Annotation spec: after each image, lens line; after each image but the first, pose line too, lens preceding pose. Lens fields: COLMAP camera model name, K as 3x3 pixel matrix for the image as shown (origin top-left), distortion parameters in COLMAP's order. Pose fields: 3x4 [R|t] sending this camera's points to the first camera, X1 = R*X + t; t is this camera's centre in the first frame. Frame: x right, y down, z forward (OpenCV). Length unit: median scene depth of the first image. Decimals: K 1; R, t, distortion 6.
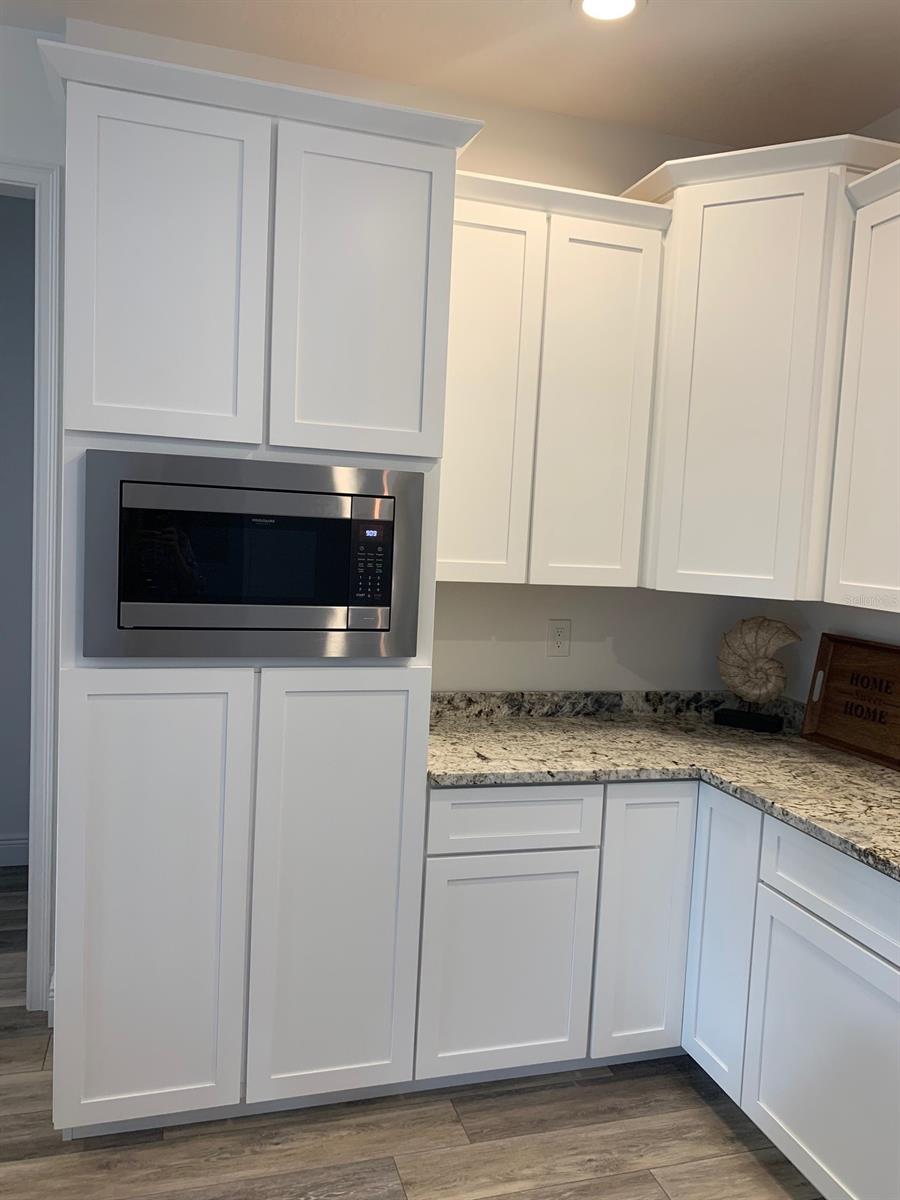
lens RADIAL K [[911.6, 0, 462.4], [0, 911.6, 584.9], [0, 0, 1]] dist [0.023285, -0.016735]
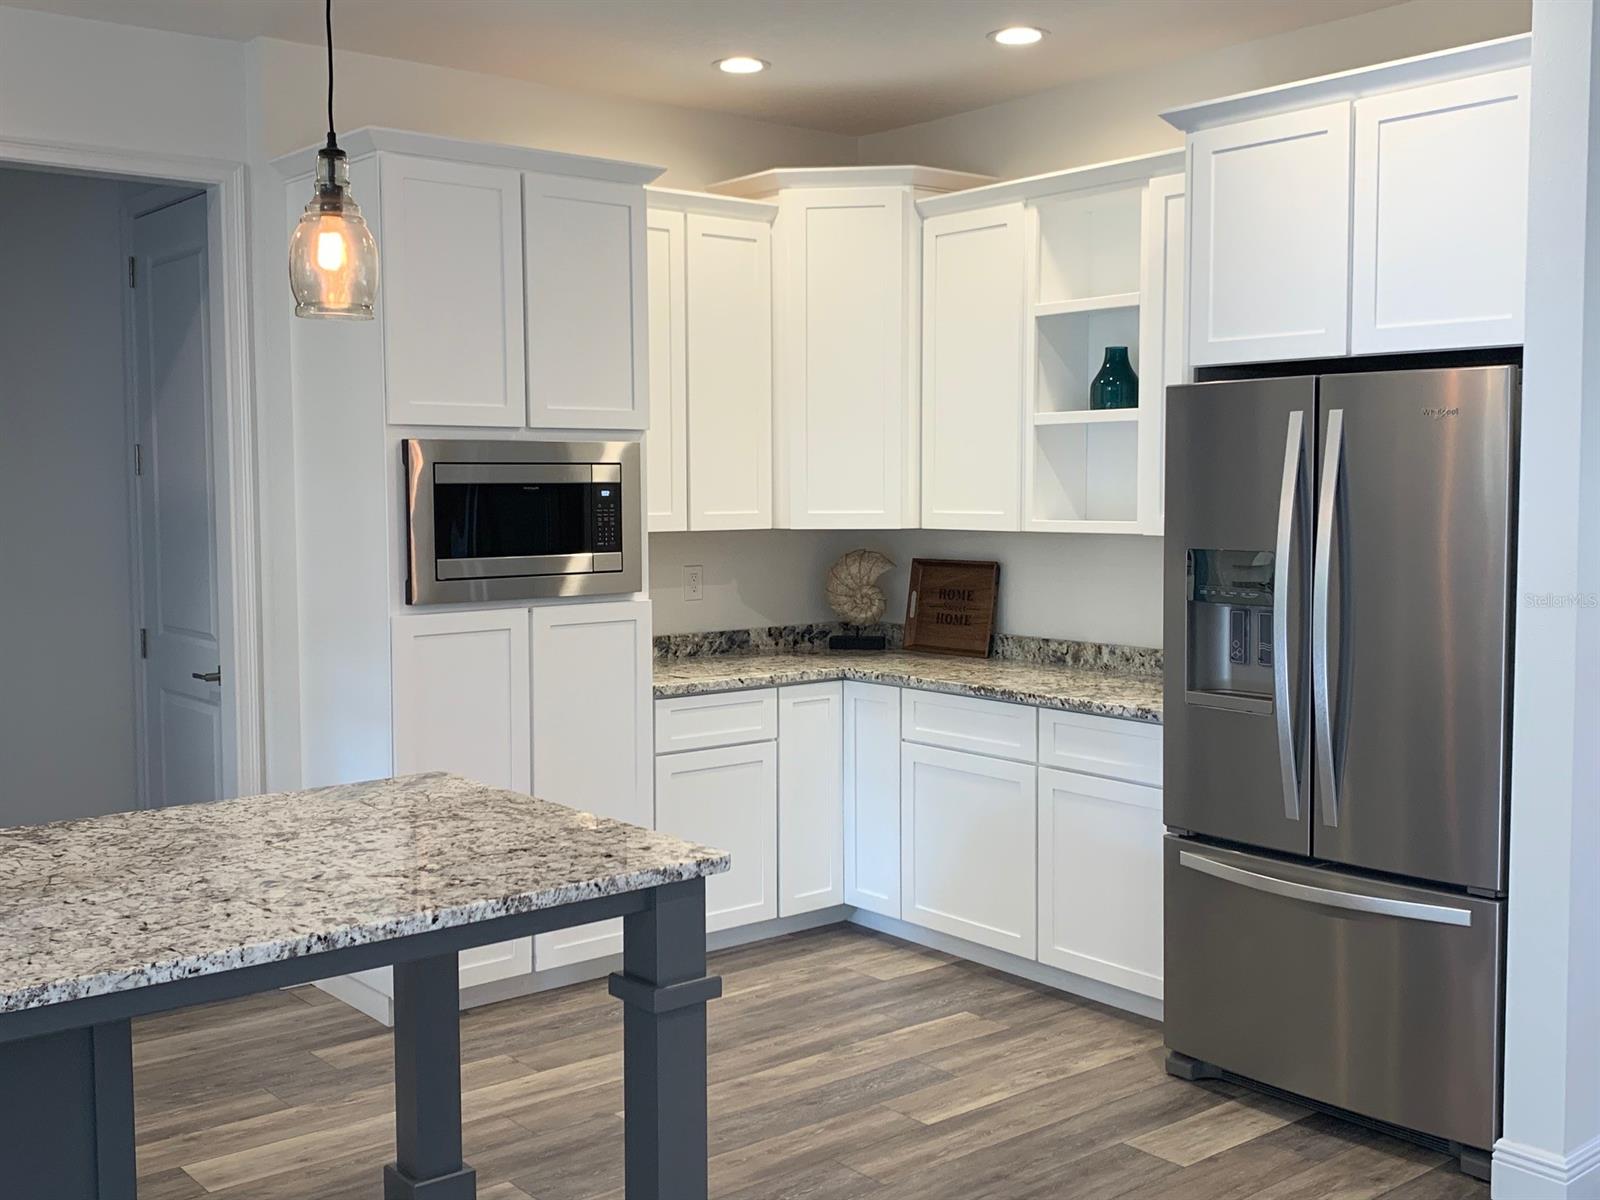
lens RADIAL K [[1670.3, 0, 798.4], [0, 1670.3, 600.3], [0, 0, 1]] dist [0.106204, 0.000000]
pose [[0.919713, -0.085189, 0.383236, -0.644992], [0.081526, 0.996337, 0.025822, 0.044202], [-0.384032, 0.007495, 0.923289, -1.046292]]
